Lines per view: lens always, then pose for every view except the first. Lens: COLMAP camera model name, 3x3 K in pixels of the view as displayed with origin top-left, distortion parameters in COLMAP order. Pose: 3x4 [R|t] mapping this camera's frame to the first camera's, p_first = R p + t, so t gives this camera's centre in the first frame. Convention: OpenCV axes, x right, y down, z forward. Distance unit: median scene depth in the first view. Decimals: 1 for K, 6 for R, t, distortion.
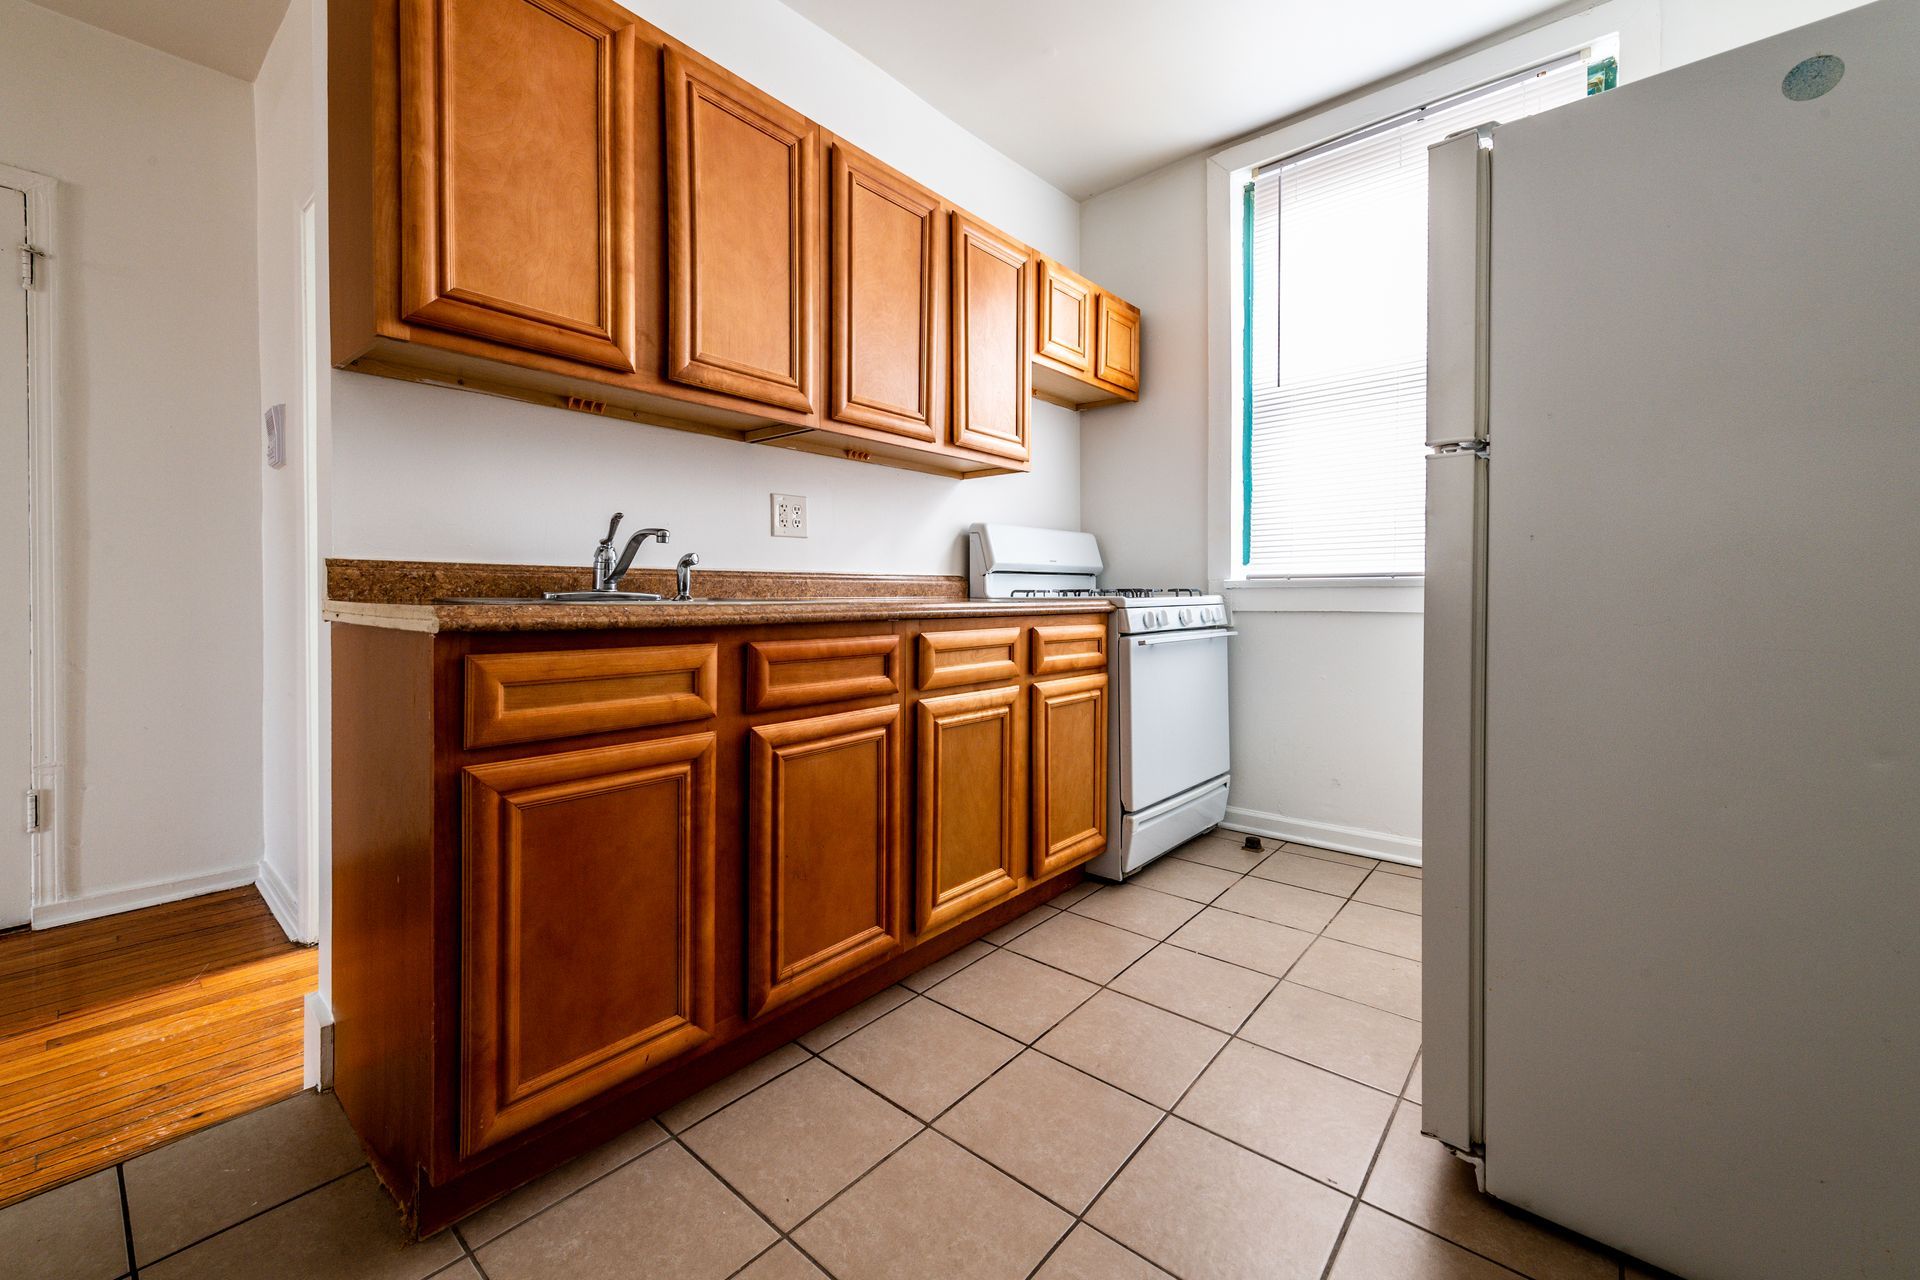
lens RADIAL K [[756.9, 0, 955.0], [0, 756.9, 593.4], [0, 0, 1]] dist [0.001998, 0.000015]
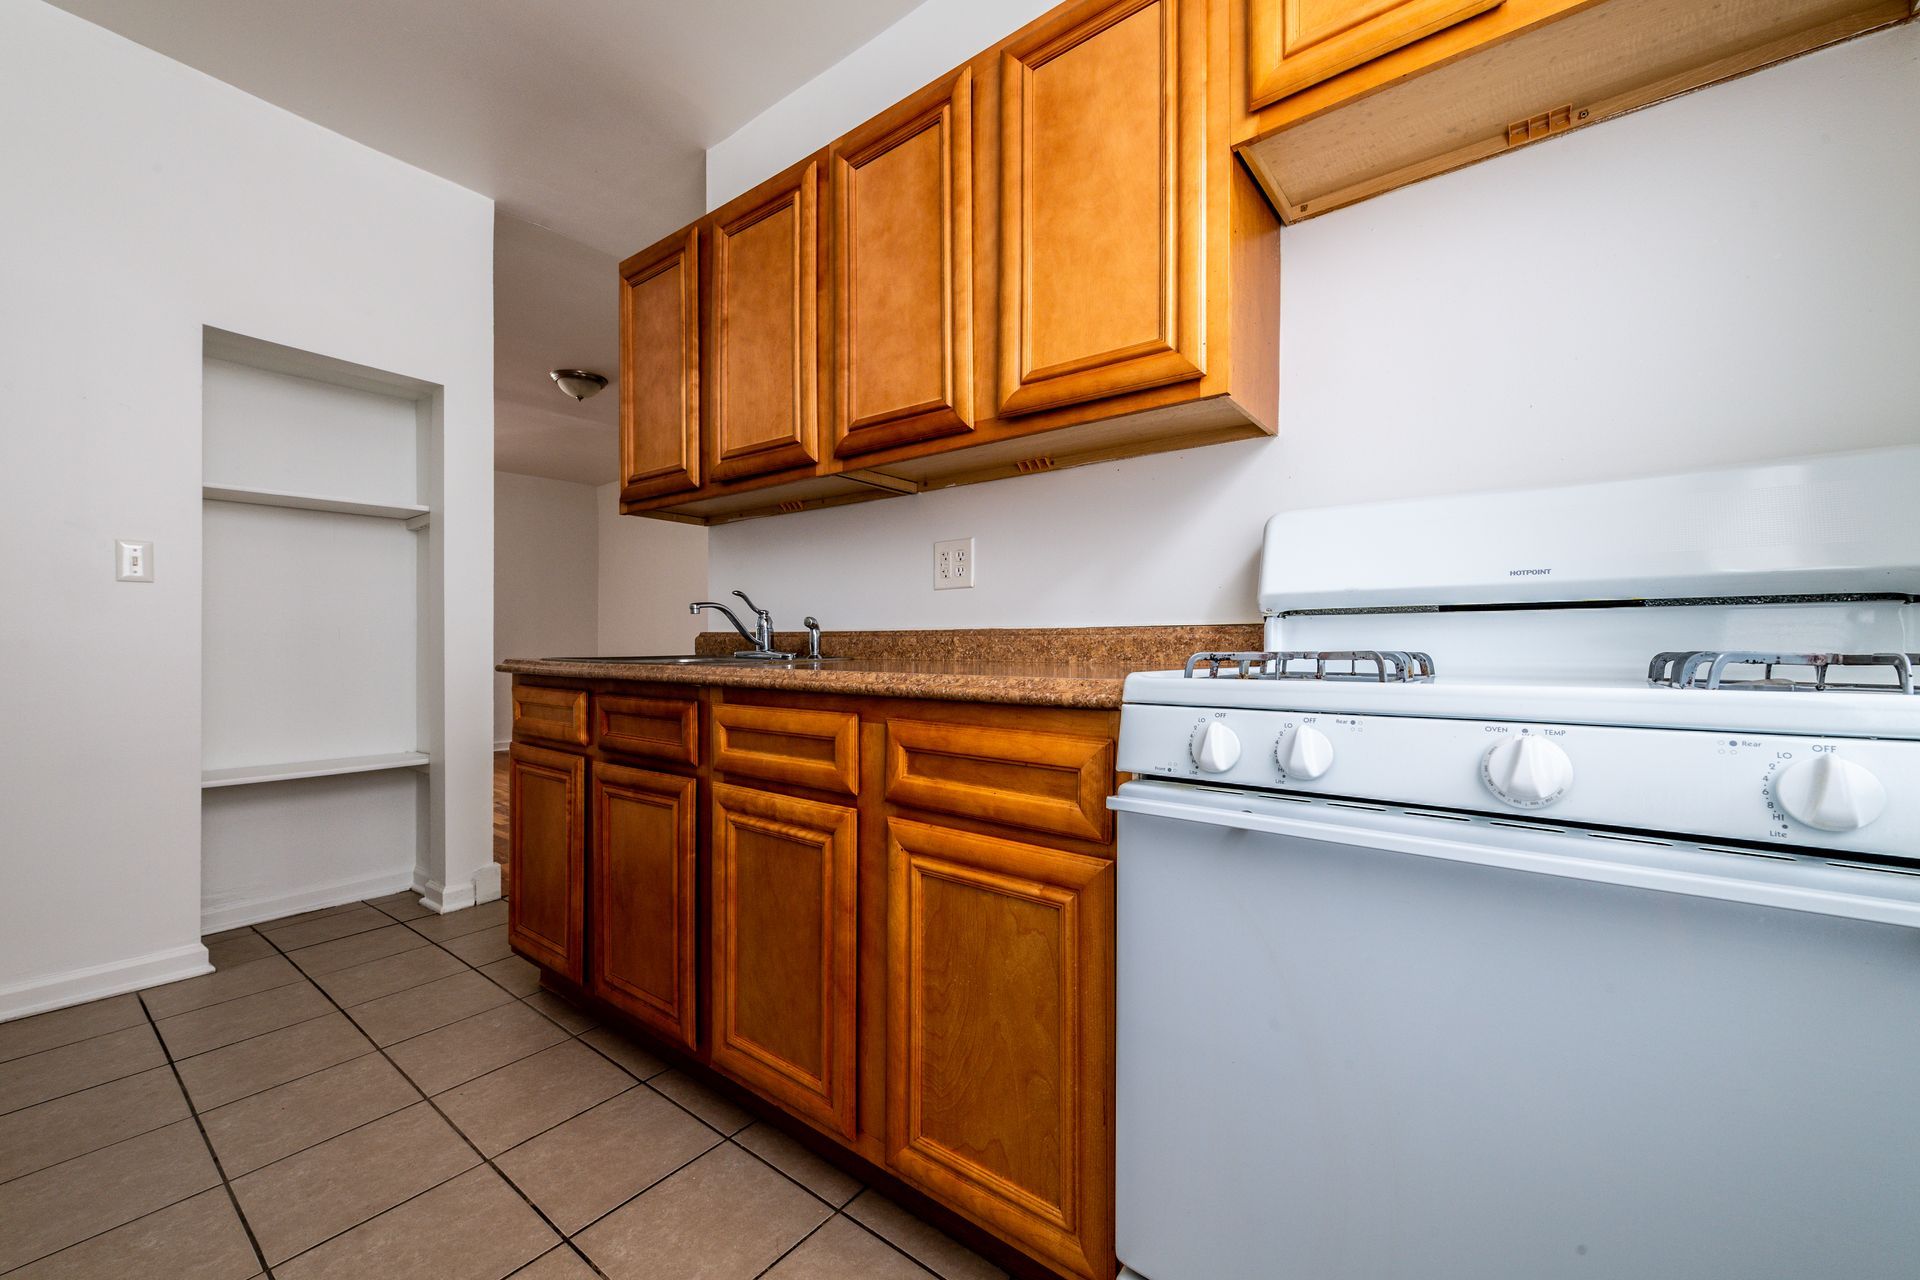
lens RADIAL K [[768.6, 0, 985.2], [0, 768.6, 640.0], [0, 0, 1]] dist [0.004431, -0.000172]
pose [[0.055508, -0.006359, -0.998438, 0.734475], [-0.000621, 0.999979, -0.006403, -0.011413], [0.998458, 0.000975, 0.055503, 1.109736]]
